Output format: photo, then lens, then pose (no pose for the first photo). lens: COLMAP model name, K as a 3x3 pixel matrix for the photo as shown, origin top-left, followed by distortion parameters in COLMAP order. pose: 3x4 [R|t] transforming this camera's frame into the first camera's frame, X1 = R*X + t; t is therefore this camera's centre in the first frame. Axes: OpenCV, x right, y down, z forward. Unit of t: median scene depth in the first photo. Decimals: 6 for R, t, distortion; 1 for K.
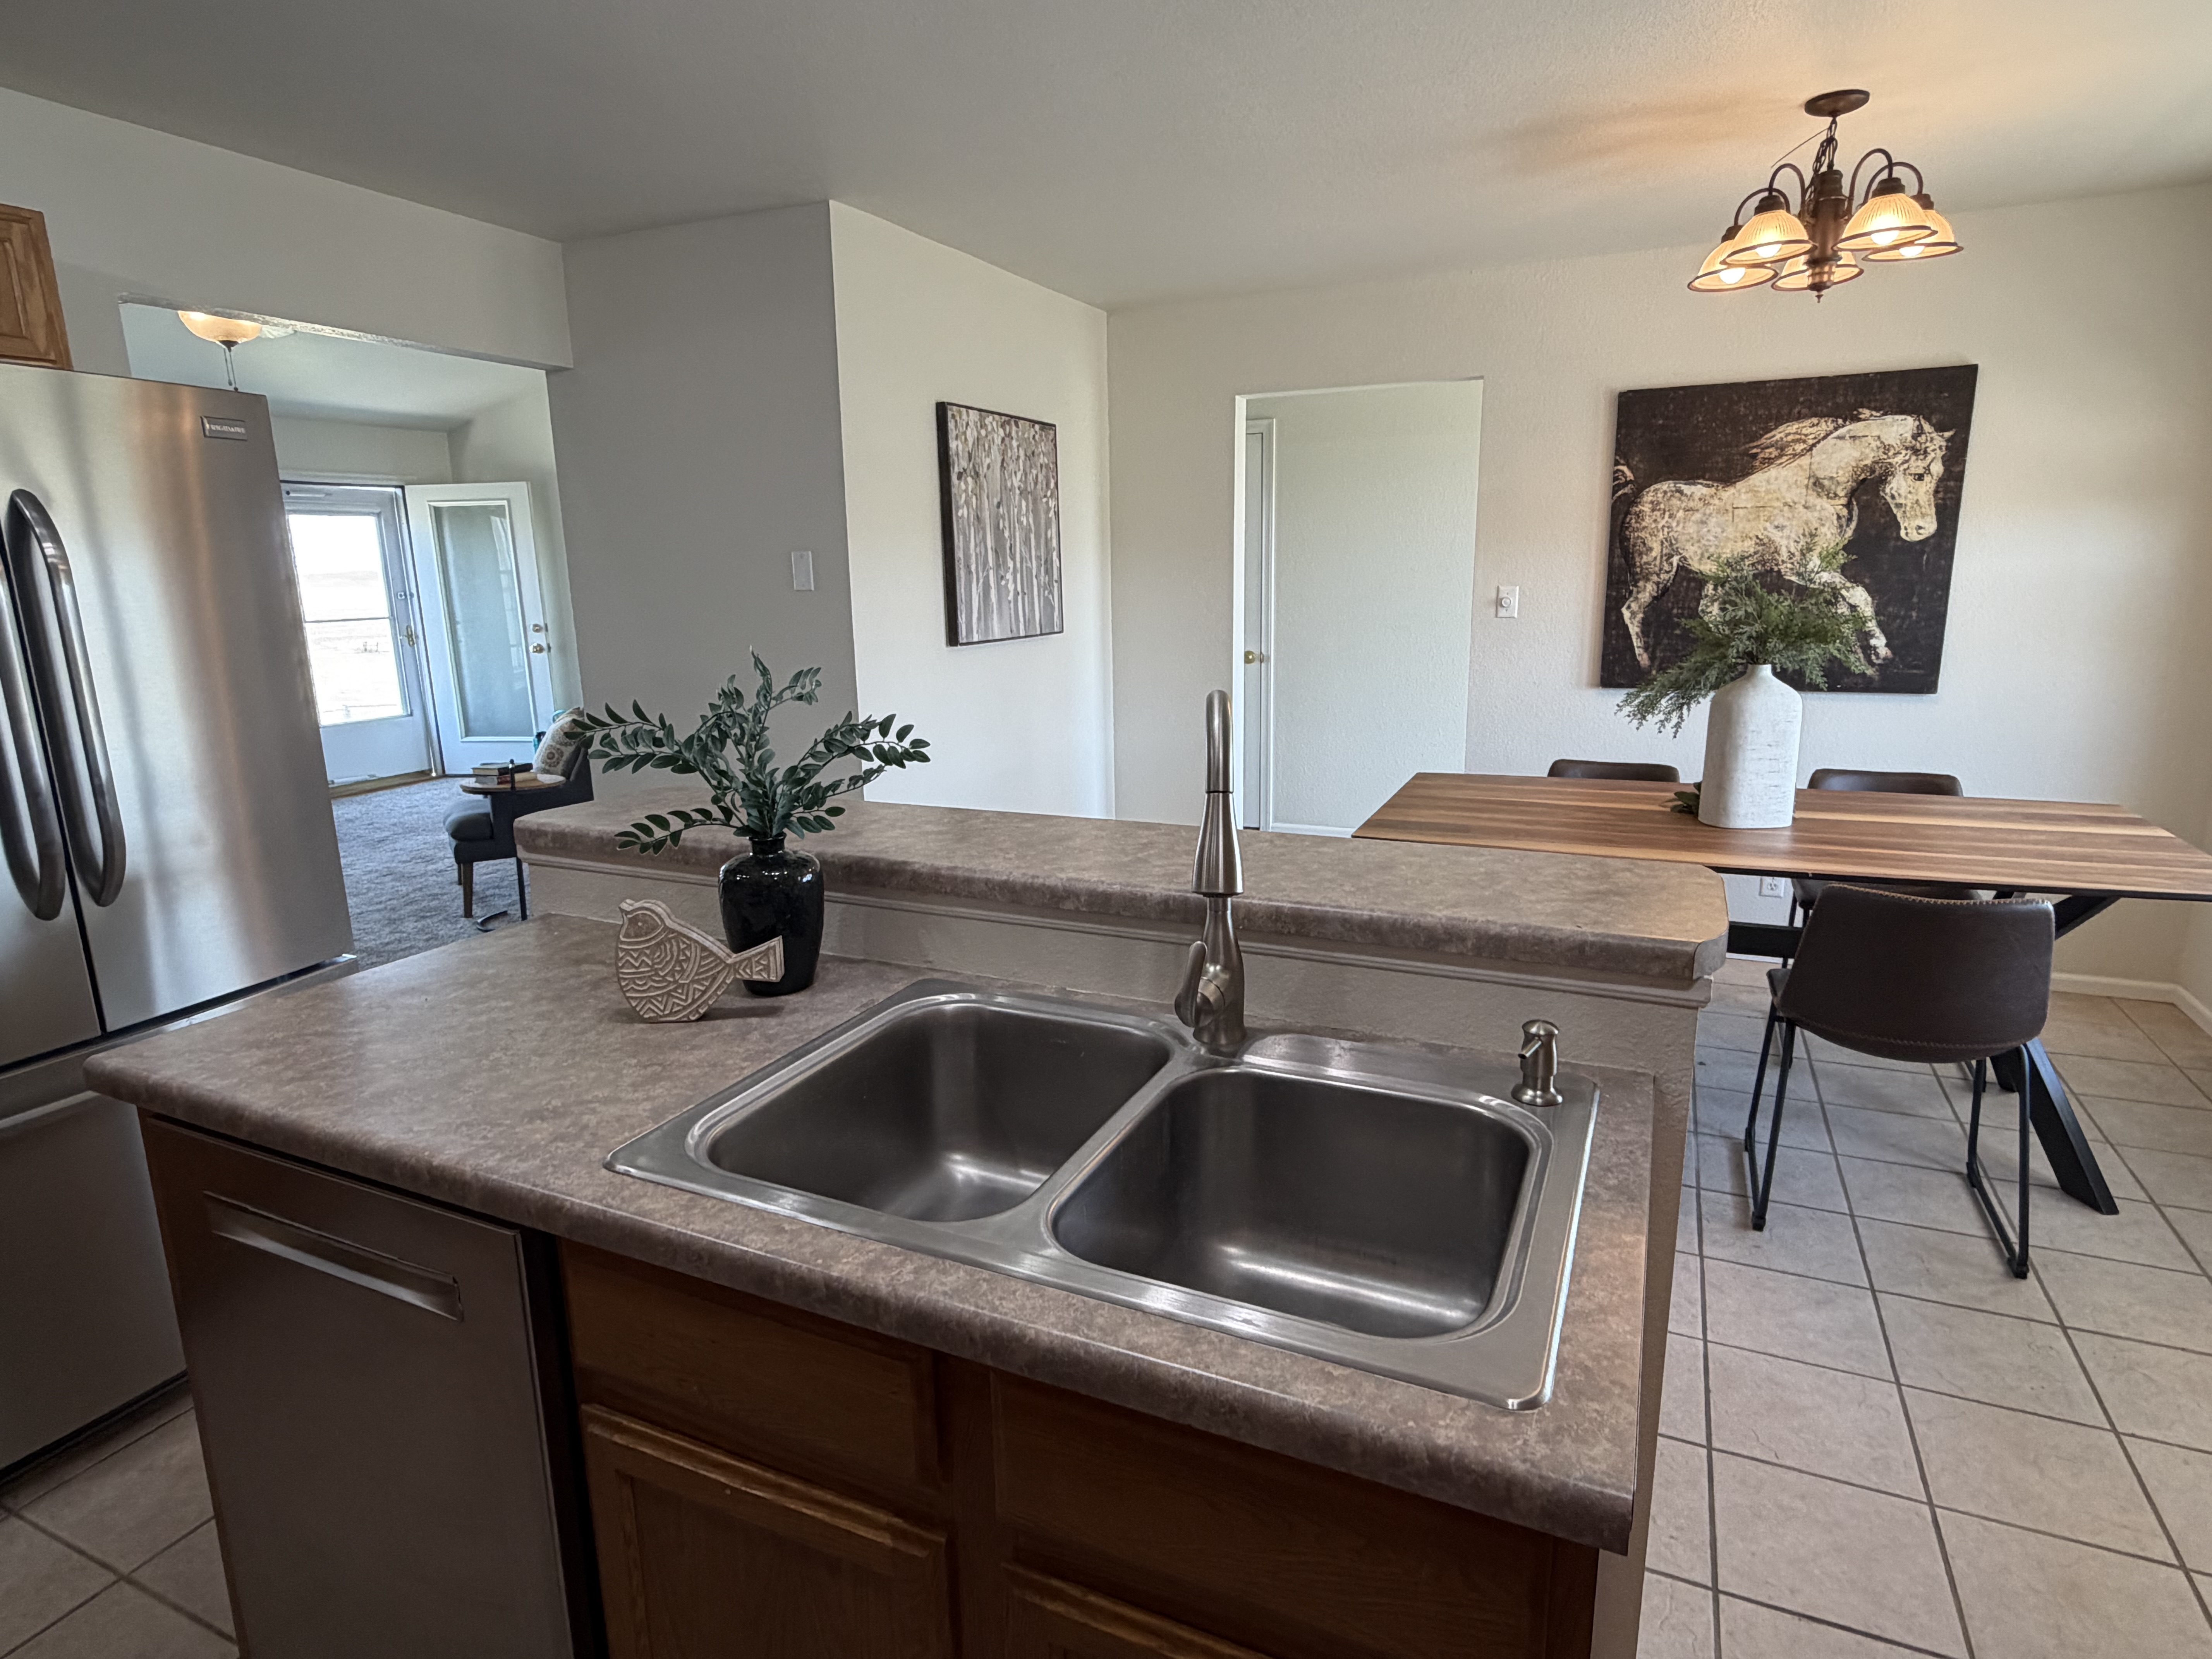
lens RADIAL K [[1241.7, 0, 1106.0], [0, 1241.7, 829.5], [0, 0, 1]] dist [-0.002200, -0.000066]
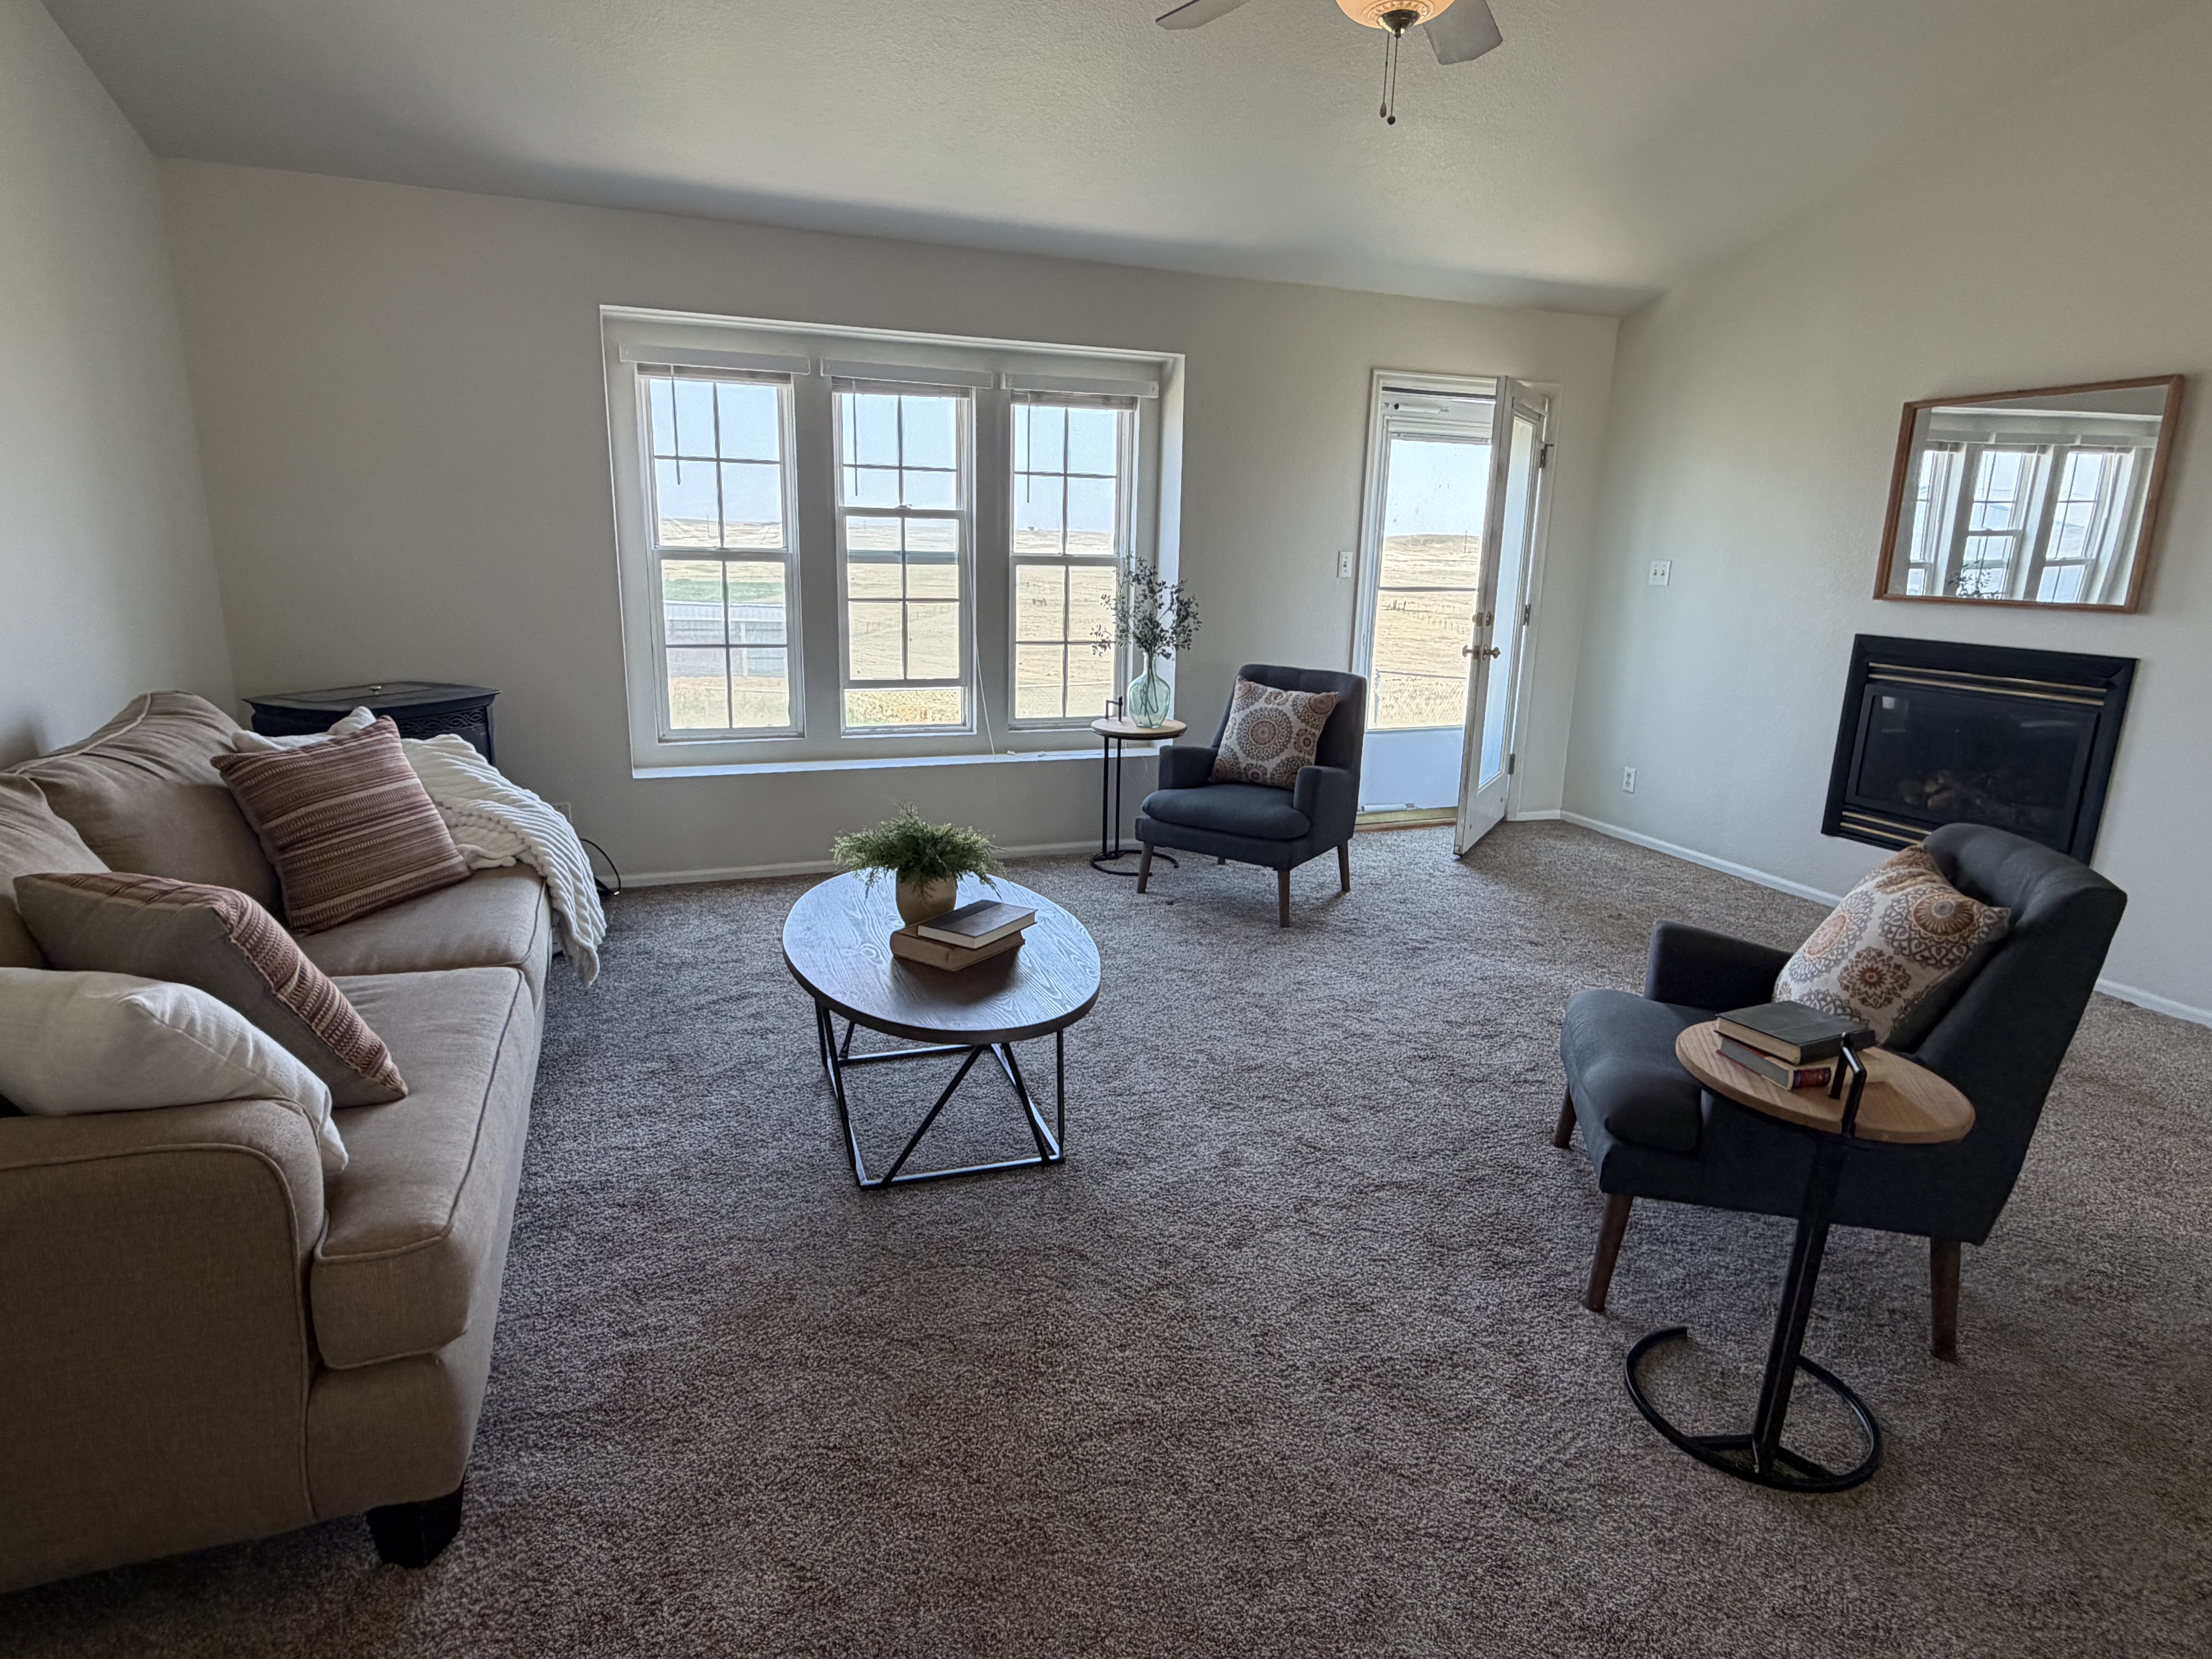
lens RADIAL K [[1241.7, 0, 1106.0], [0, 1241.7, 829.5], [0, 0, 1]] dist [-0.002200, -0.000066]
pose [[0.719988, 0.188815, -0.667807, -0.378154], [-0.186111, 0.979561, 0.076306, -0.093489], [0.668565, 0.069347, 0.740413, 0.551979]]
